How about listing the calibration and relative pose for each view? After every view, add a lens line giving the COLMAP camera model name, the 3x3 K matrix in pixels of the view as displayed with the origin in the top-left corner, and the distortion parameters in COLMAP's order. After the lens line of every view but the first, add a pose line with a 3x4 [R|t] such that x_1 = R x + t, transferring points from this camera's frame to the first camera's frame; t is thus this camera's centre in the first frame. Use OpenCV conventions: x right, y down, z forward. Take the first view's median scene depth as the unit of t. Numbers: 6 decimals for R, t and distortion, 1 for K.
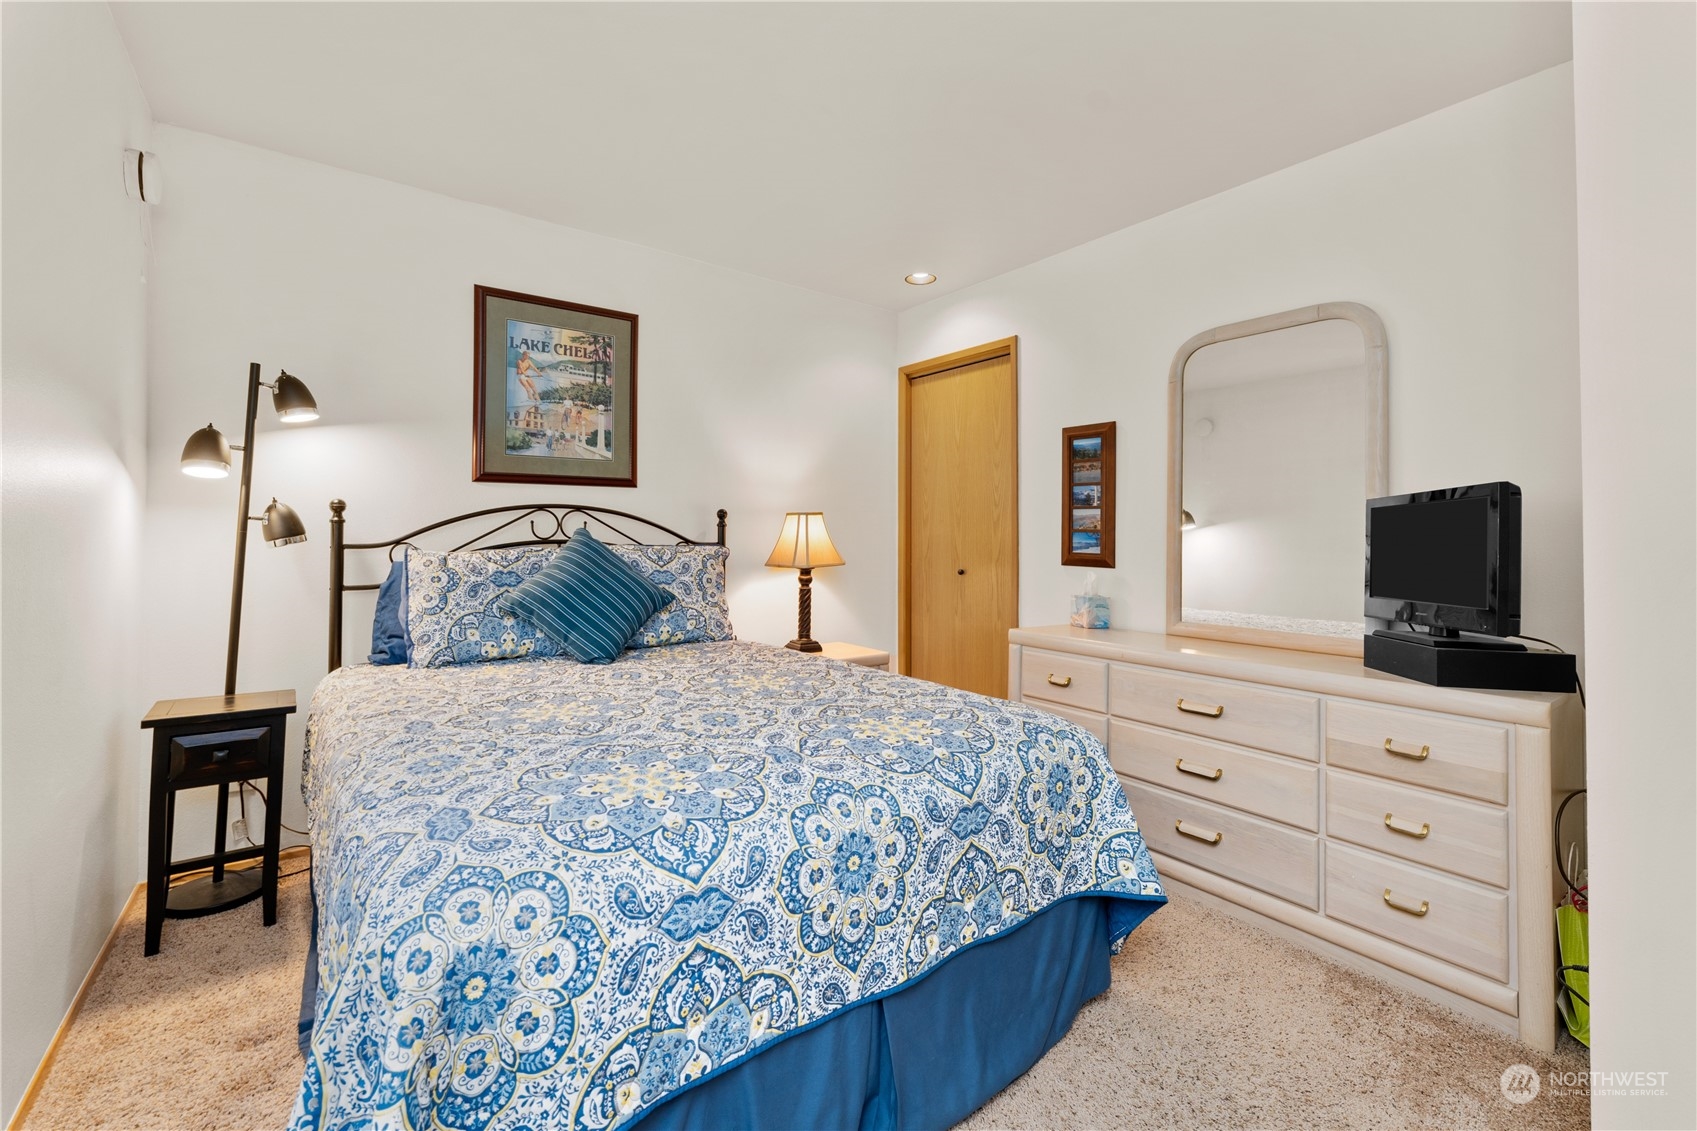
lens RADIAL K [[687.4, 0, 841.8], [0, 687.4, 517.9], [0, 0, 1]] dist [0.001945, -0.000364]
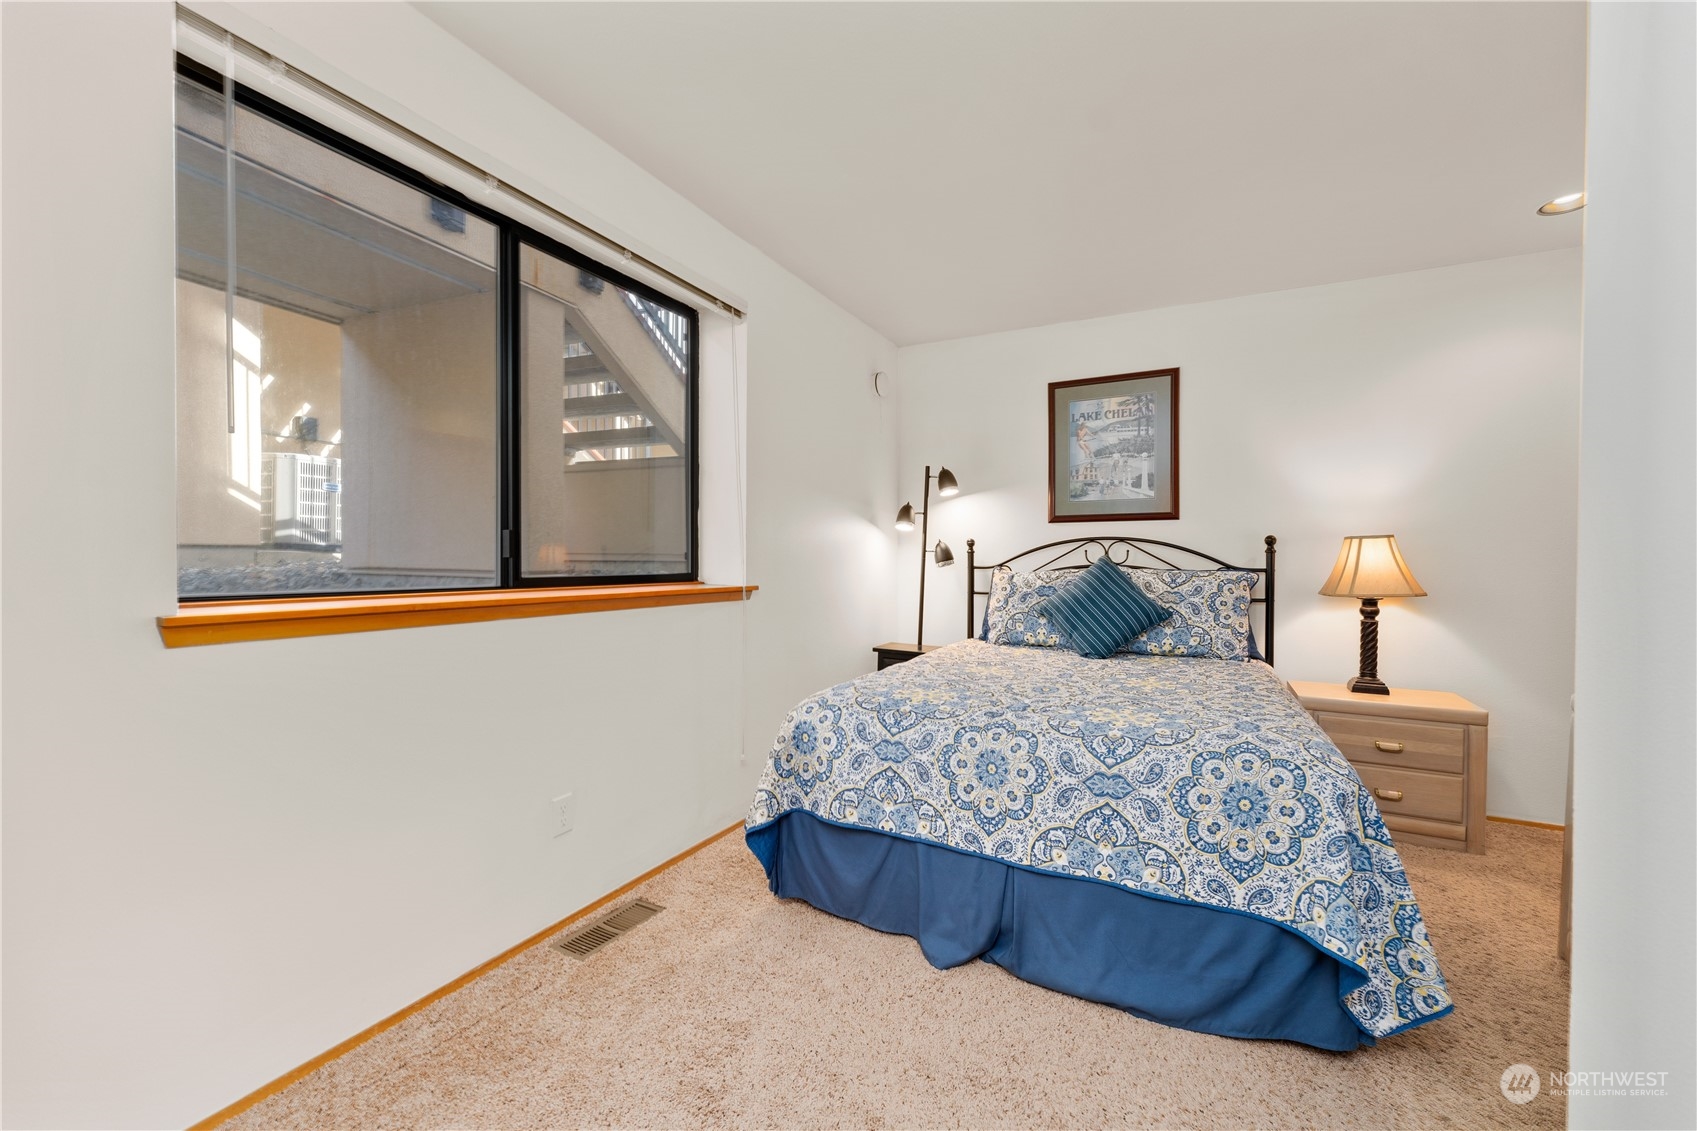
lens RADIAL K [[687.4, 0, 870.5], [0, 687.4, 567.8], [0, 0, 1]] dist [0.001945, -0.000364]
pose [[0.451279, 0.008943, -0.892338, 0.644628], [0.017913, 0.999658, 0.019078, 0.006811], [0.892203, -0.024594, 0.450964, 0.033925]]
